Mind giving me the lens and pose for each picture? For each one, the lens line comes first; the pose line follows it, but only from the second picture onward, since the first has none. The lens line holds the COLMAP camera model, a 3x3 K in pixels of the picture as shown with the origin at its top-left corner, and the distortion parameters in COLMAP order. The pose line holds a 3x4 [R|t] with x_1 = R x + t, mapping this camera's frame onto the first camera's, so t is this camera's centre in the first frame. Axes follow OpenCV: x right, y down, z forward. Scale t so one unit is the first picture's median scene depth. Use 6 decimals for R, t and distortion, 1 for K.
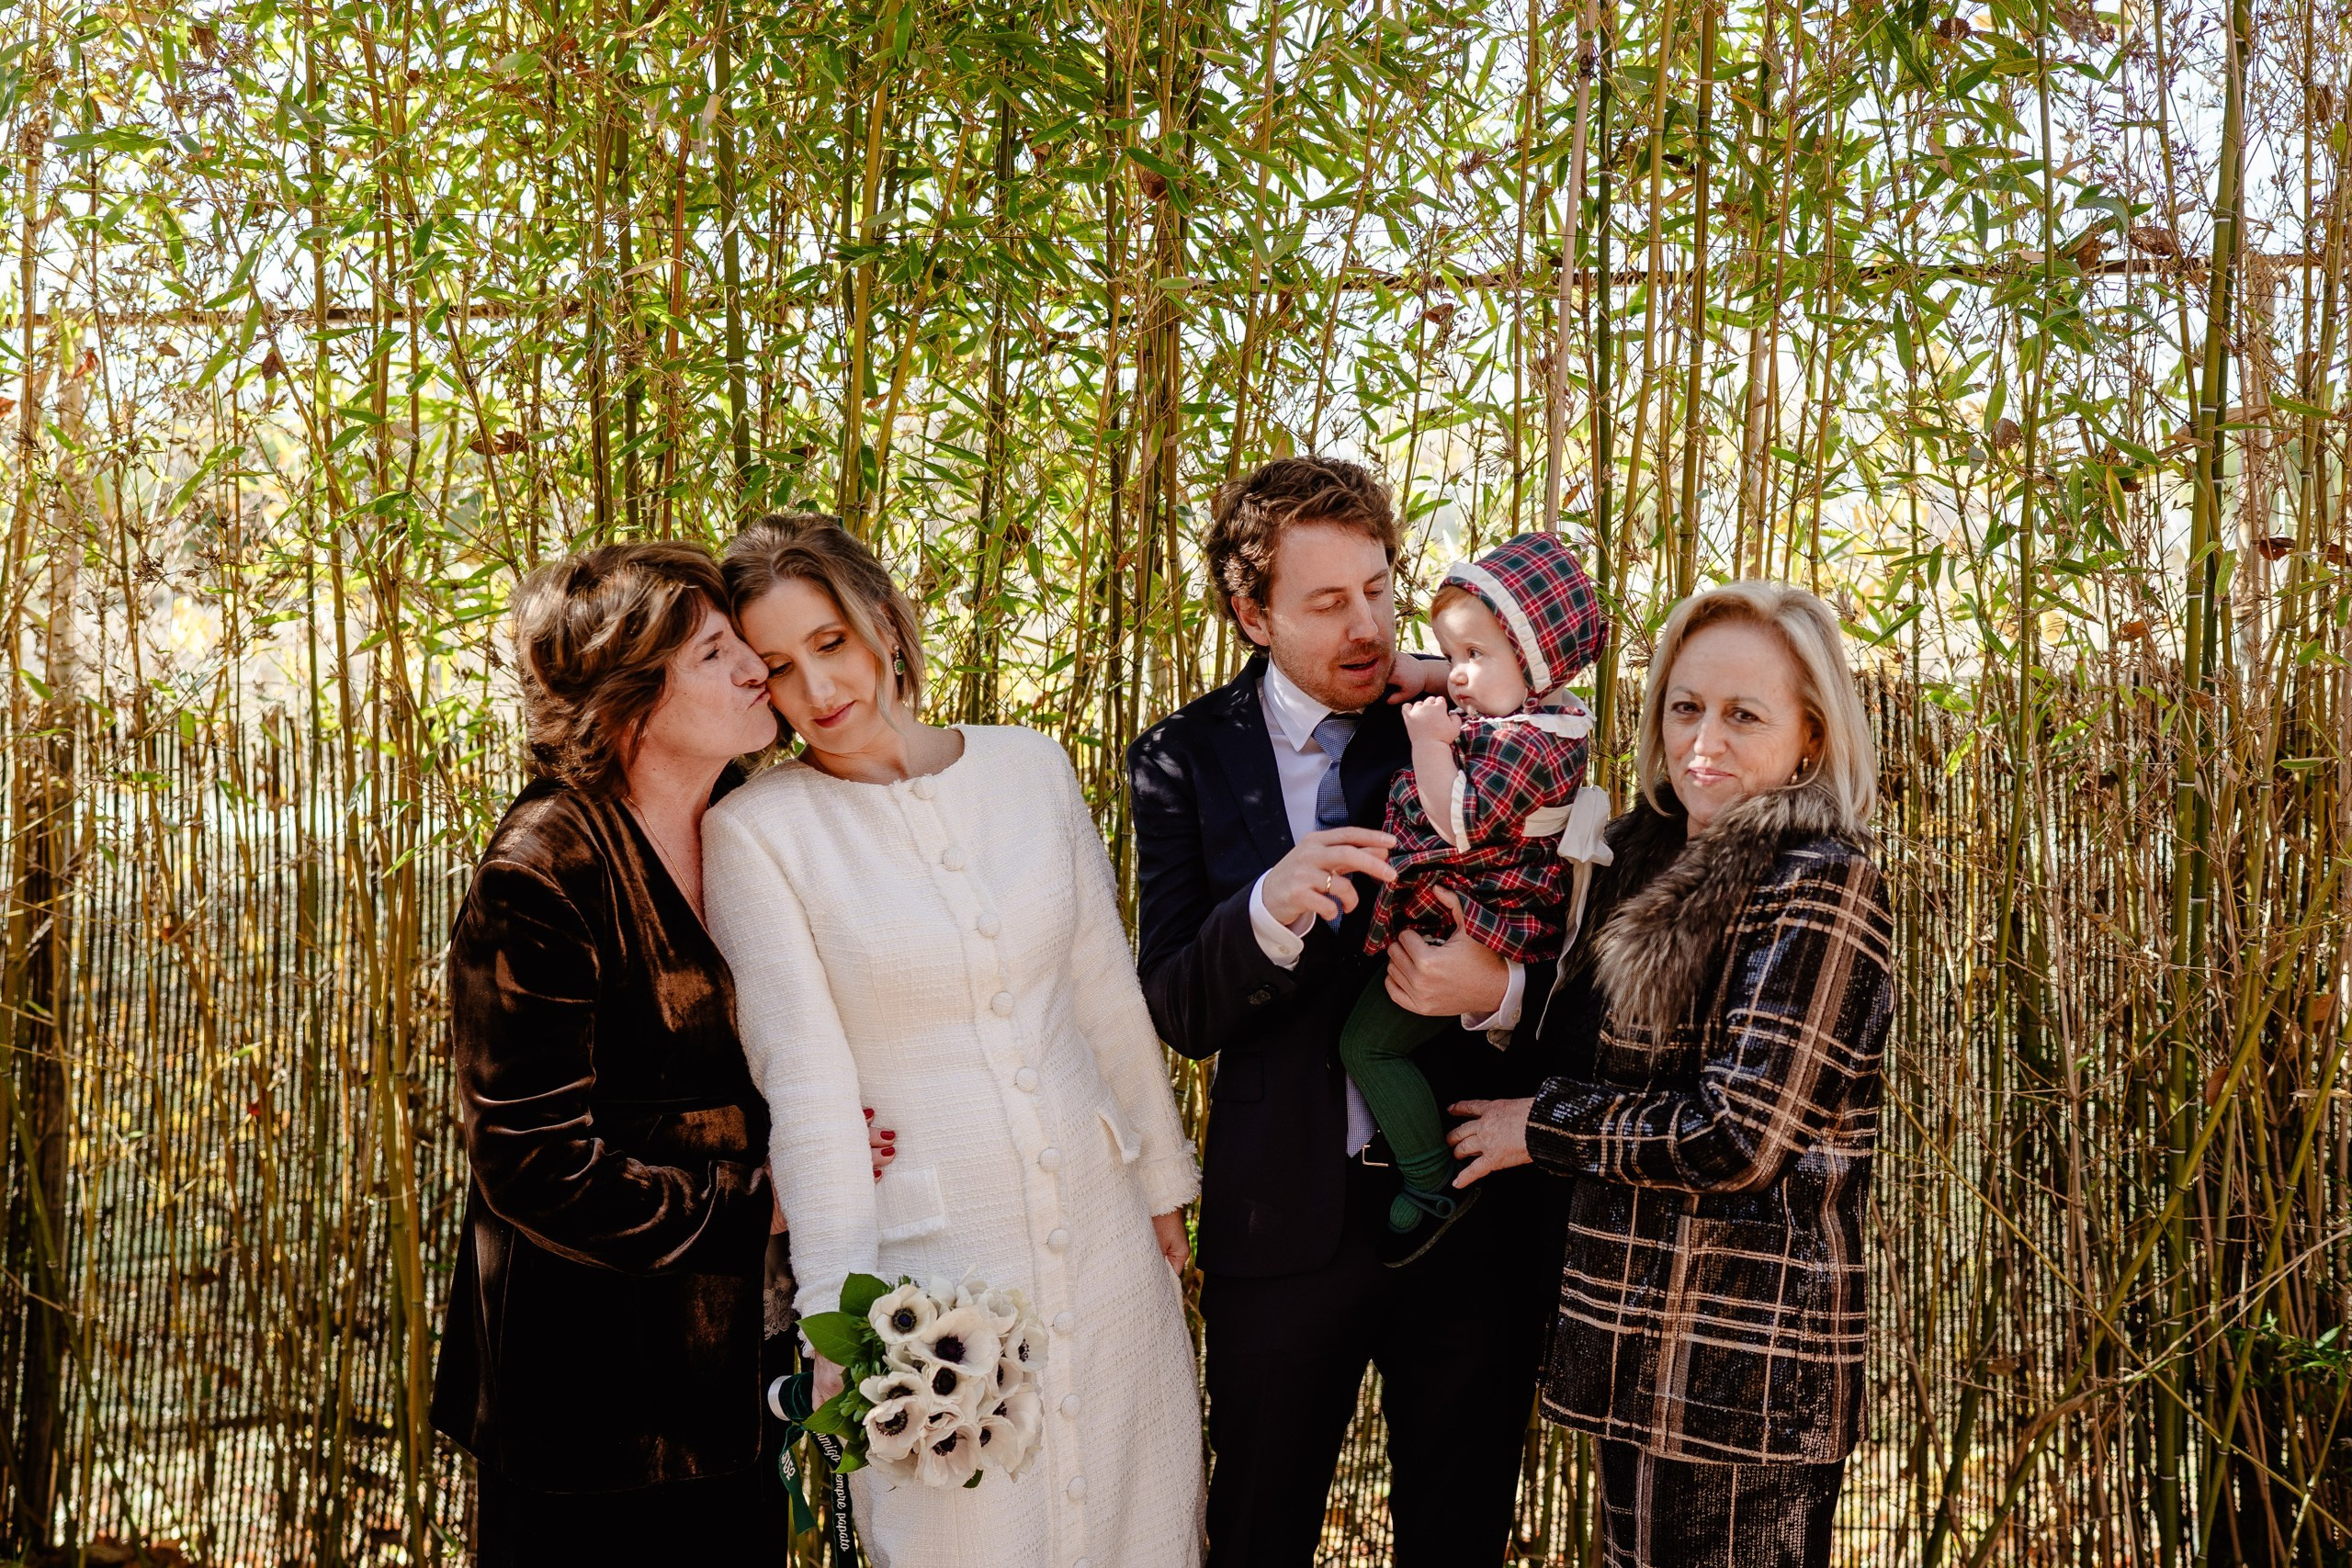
lens RADIAL K [[2390.3, 0, 1184.3], [0, 2390.3, 789.4], [0, 0, 1]] dist [0.063307, 0.000000]
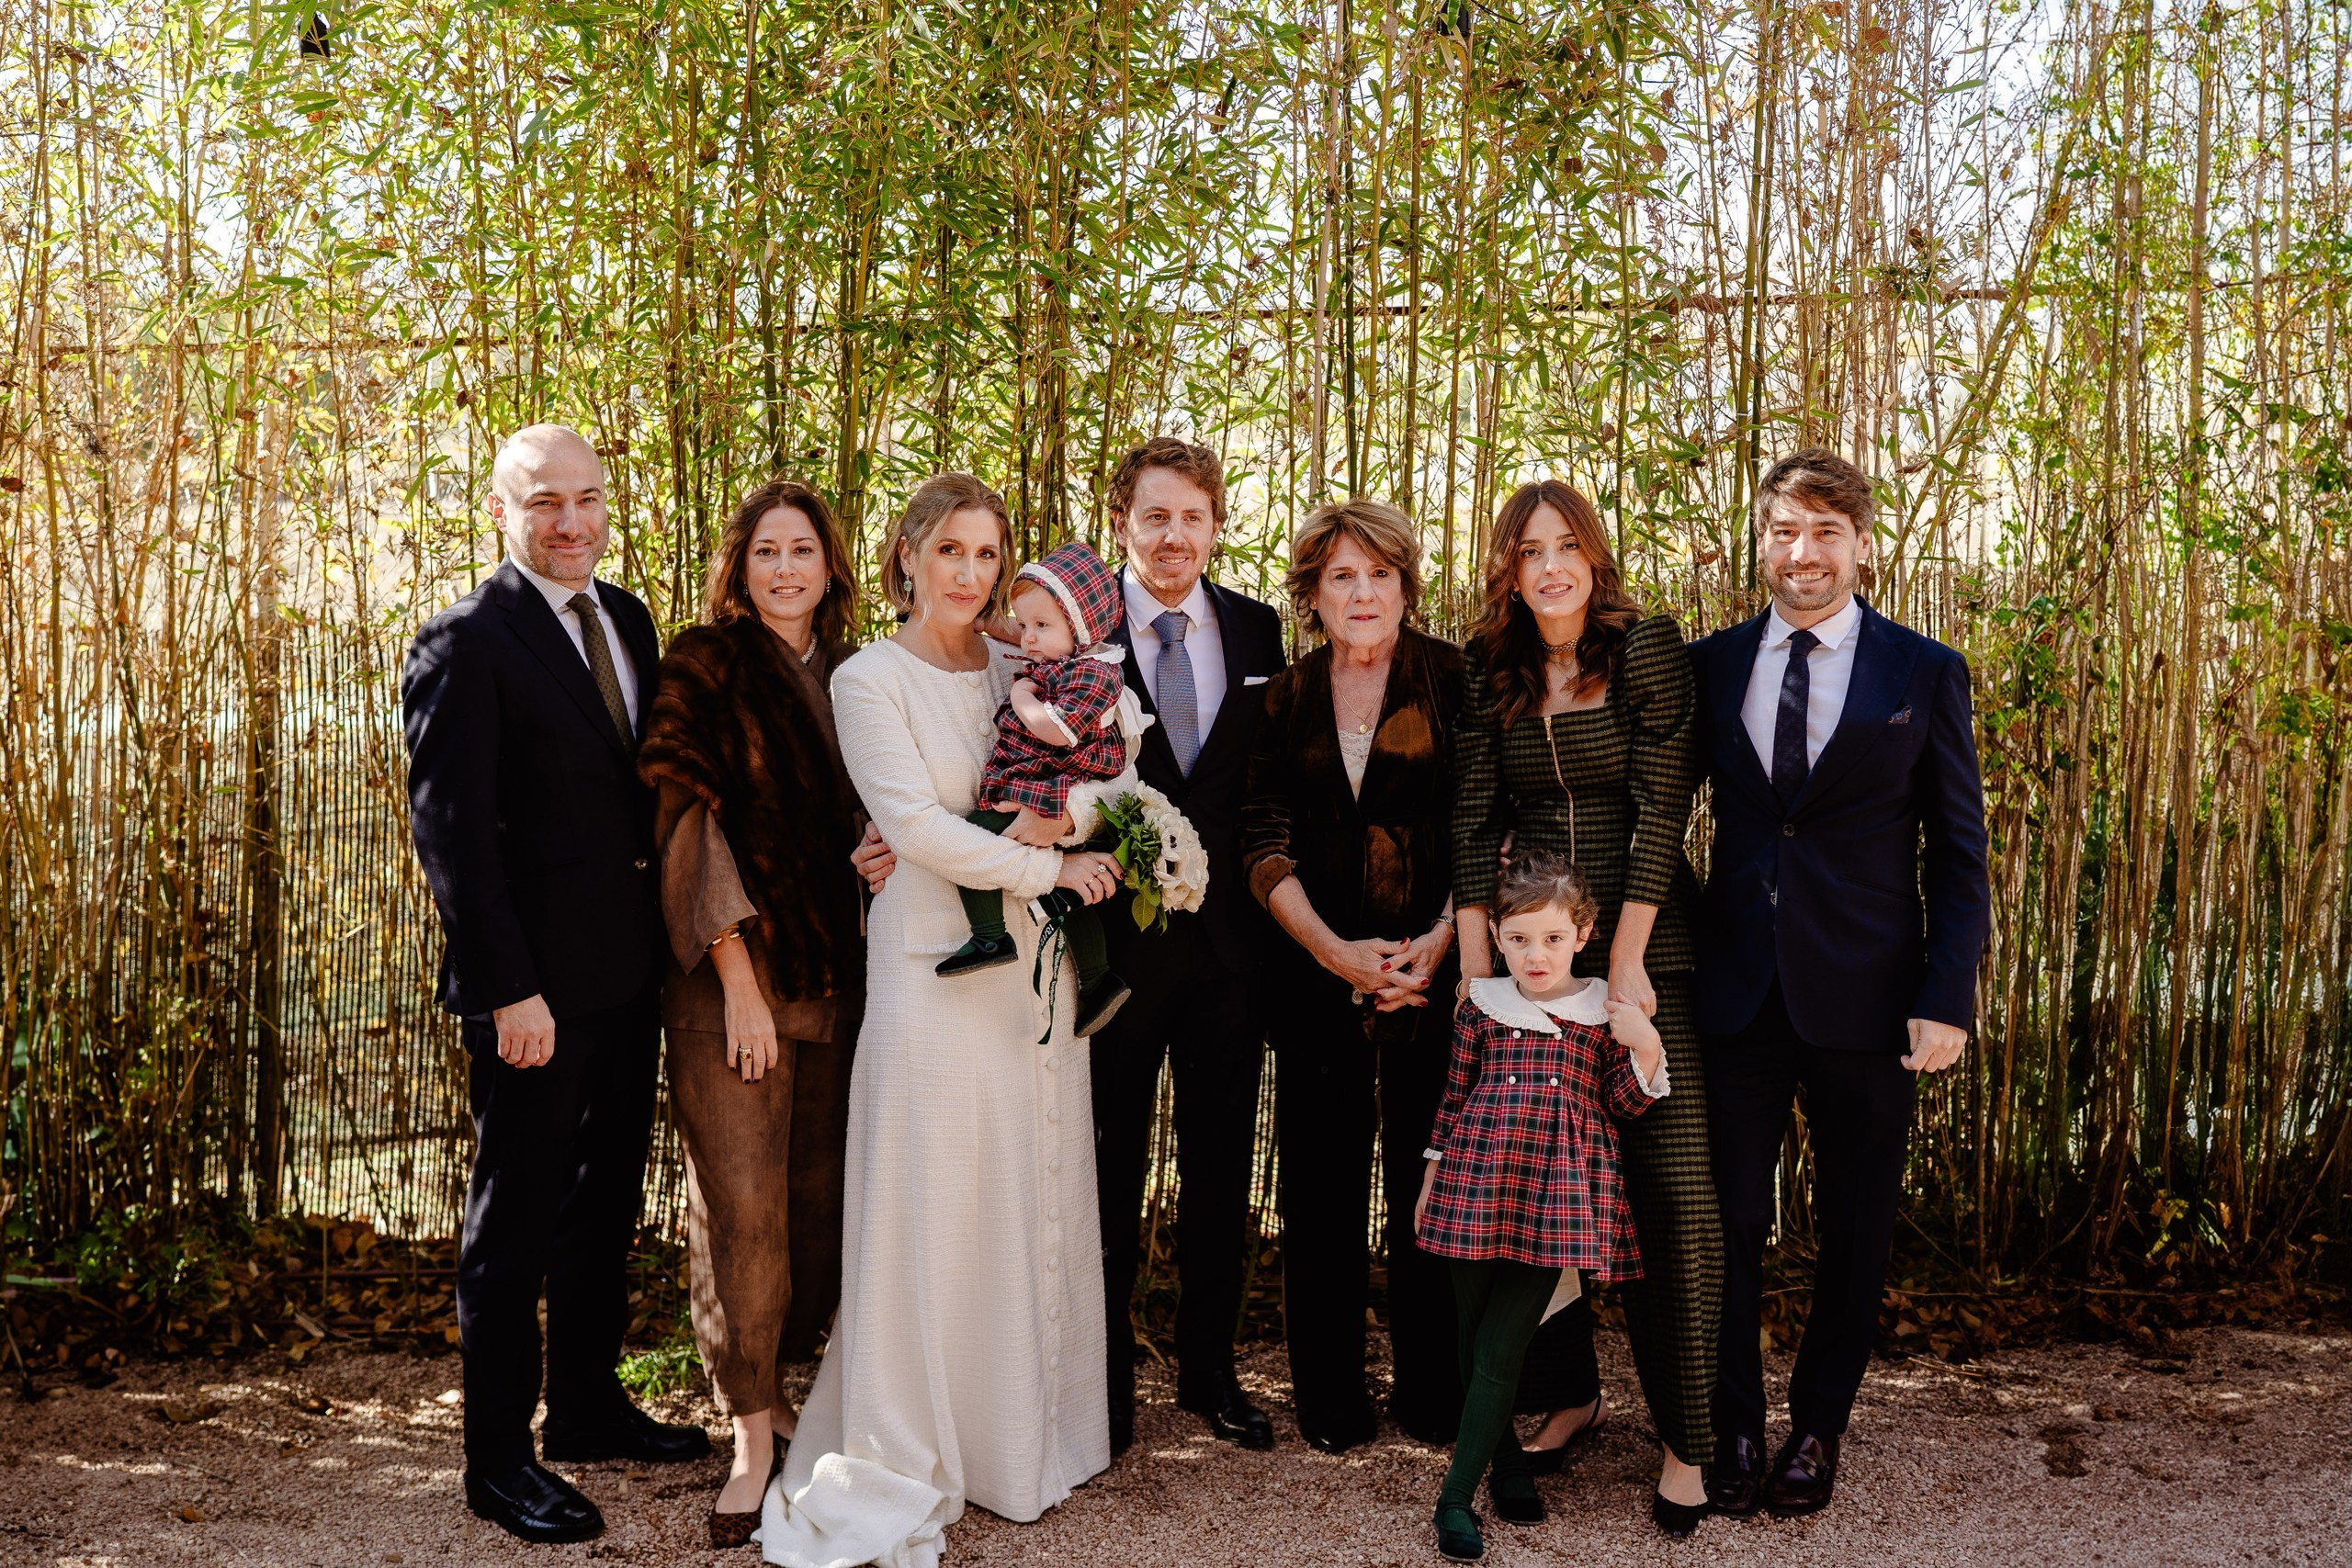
lens RADIAL K [[2390.3, 0, 1162.1], [0, 2390.3, 772.7], [0, 0, 1]] dist [0.063307, 0.000000]
pose [[0.999390, -0.015563, 0.031279, 0.007037], [0.014165, 0.998911, 0.044444, -0.003260], [-0.031936, -0.043974, 0.998522, -0.478585]]
